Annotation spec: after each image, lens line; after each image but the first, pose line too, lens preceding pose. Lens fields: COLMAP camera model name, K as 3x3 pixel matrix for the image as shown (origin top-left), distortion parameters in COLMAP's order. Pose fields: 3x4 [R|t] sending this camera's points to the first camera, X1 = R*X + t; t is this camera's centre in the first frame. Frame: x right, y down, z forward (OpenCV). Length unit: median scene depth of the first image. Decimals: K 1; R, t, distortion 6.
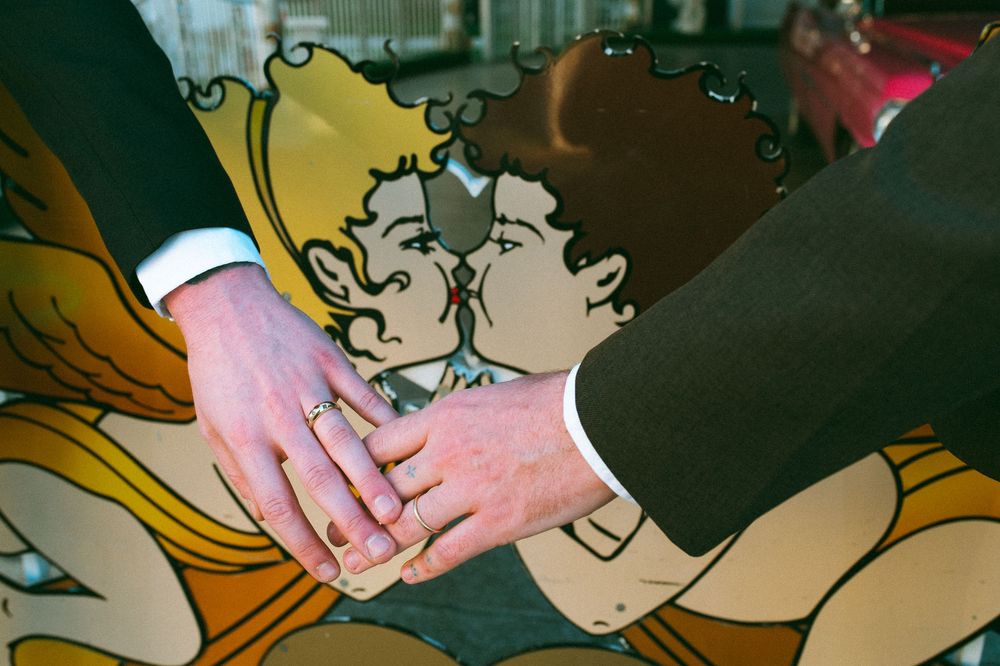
lens RADIAL K [[969.3, 0, 500.0], [0, 969.3, 333.0], [0, 0, 1]] dist [-0.063656, 0.091744]
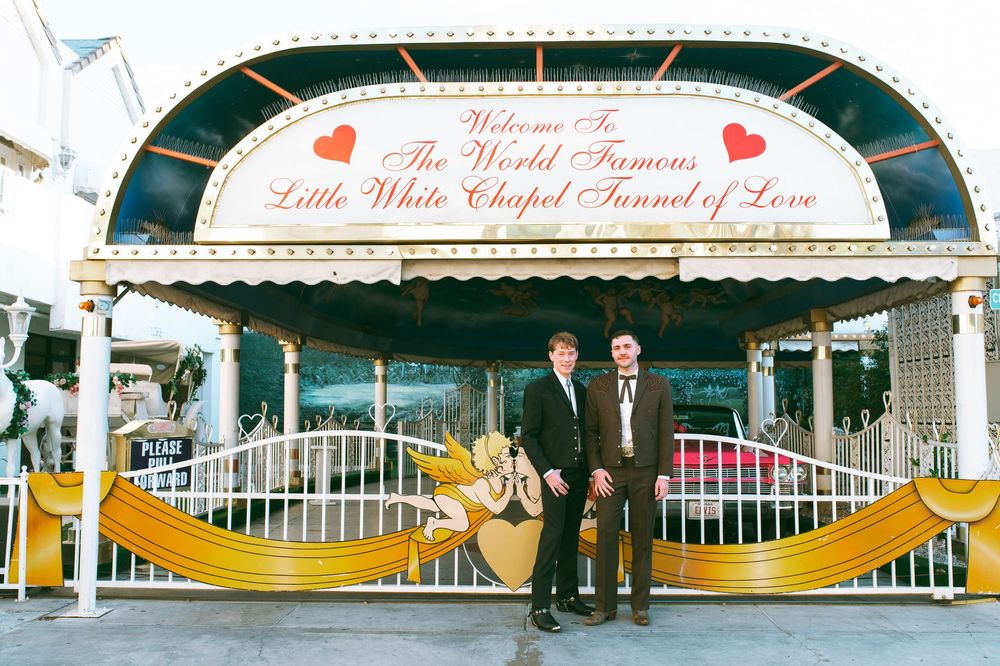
lens RADIAL K [[969.3, 0, 500.0], [0, 969.3, 333.0], [0, 0, 1]] dist [-0.063656, 0.091744]
pose [[0.987131, 0.023199, 0.158219, -1.323761], [0.047853, 0.901226, -0.430700, 2.218571], [-0.152583, 0.432728, 0.888518, -5.911411]]
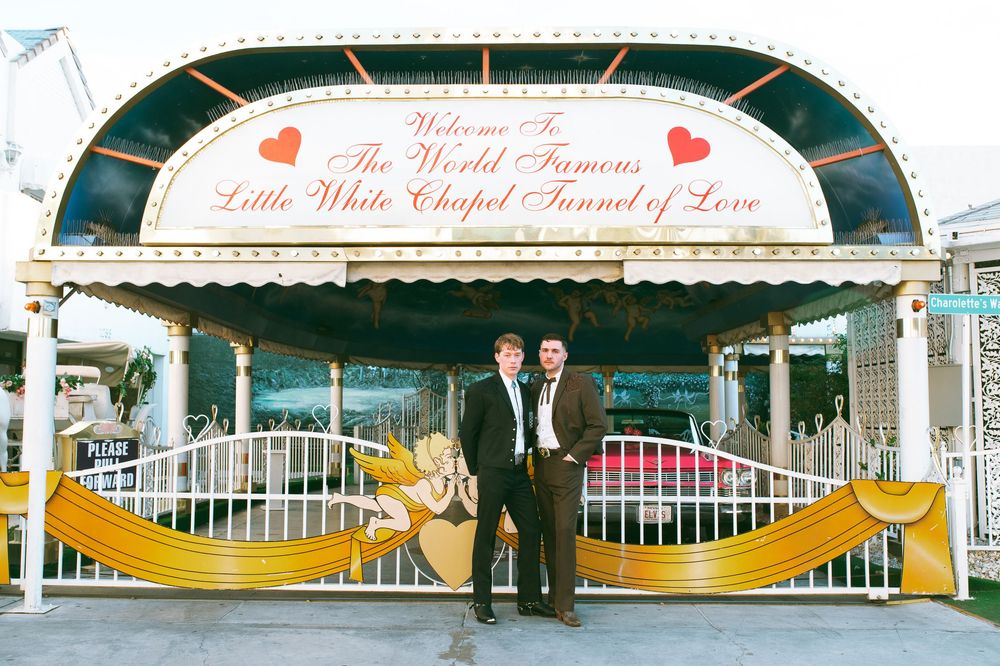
lens RADIAL K [[1020.3, 0, 473.3], [0, 1020.3, 349.5], [0, 0, 1]] dist [-0.061136, 0.085557]
pose [[0.986534, 0.024431, 0.161720, -1.186633], [0.046132, 0.907068, -0.418448, 2.430284], [-0.156914, 0.420274, 0.893727, -6.350900]]
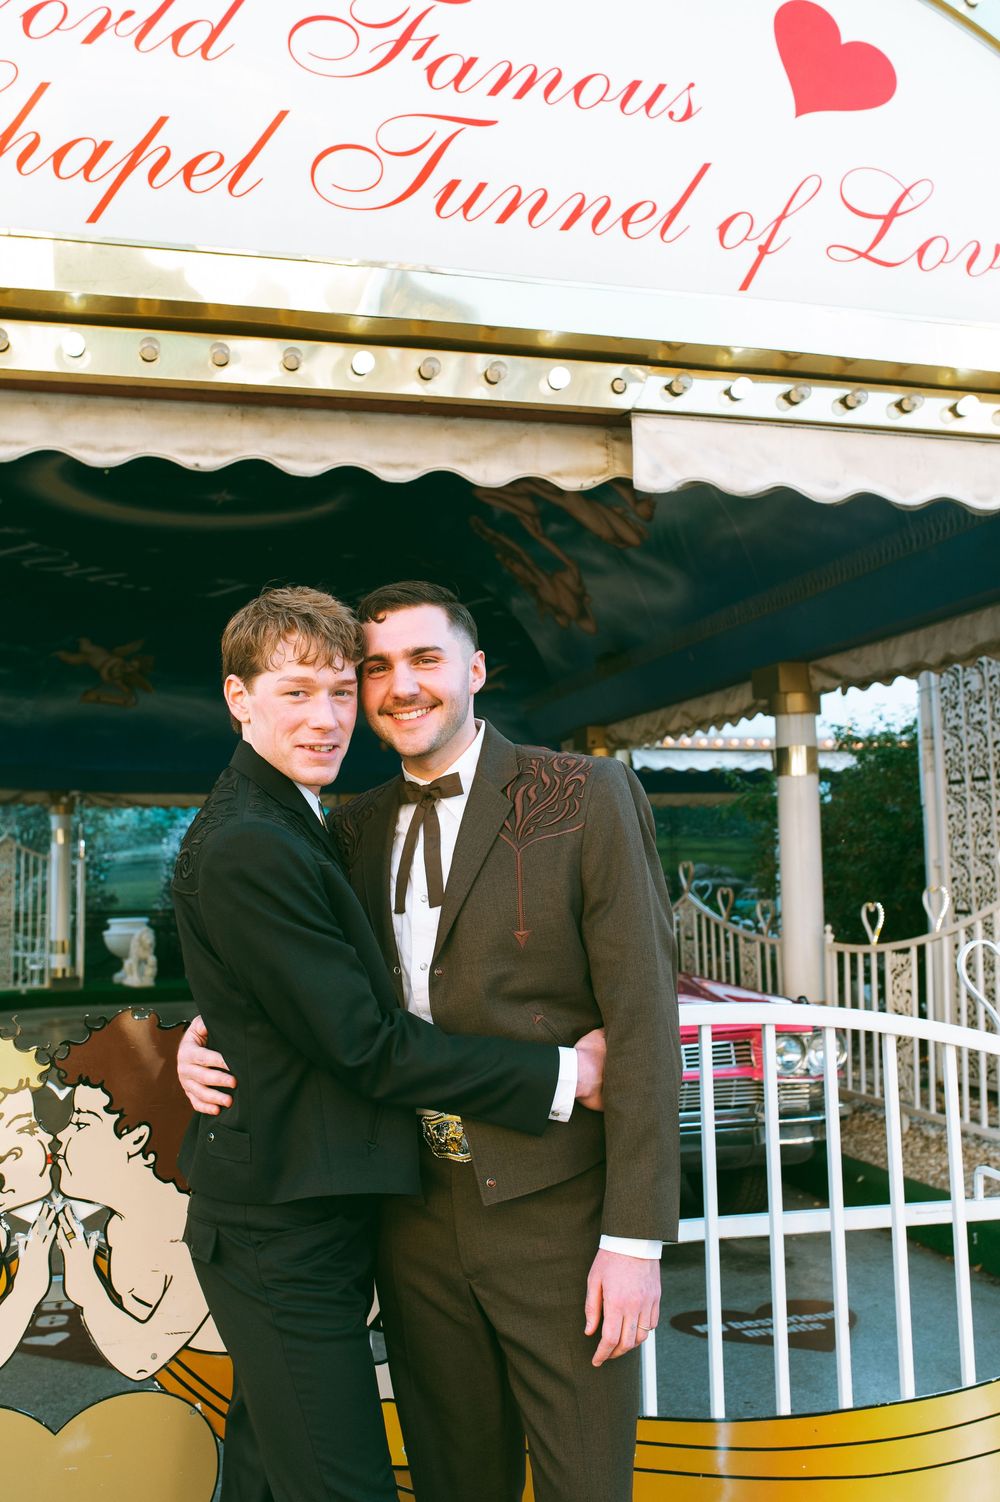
lens RADIAL K [[1455.9, 0, 499.8], [0, 1455.9, 733.8], [0, 0, 1]] dist [-0.063656, 0.091744]
pose [[0.907086, 0.037649, 0.419258, -0.427353], [0.157025, 0.893838, -0.419996, 0.493287], [-0.390561, 0.446807, 0.804876, -1.736377]]
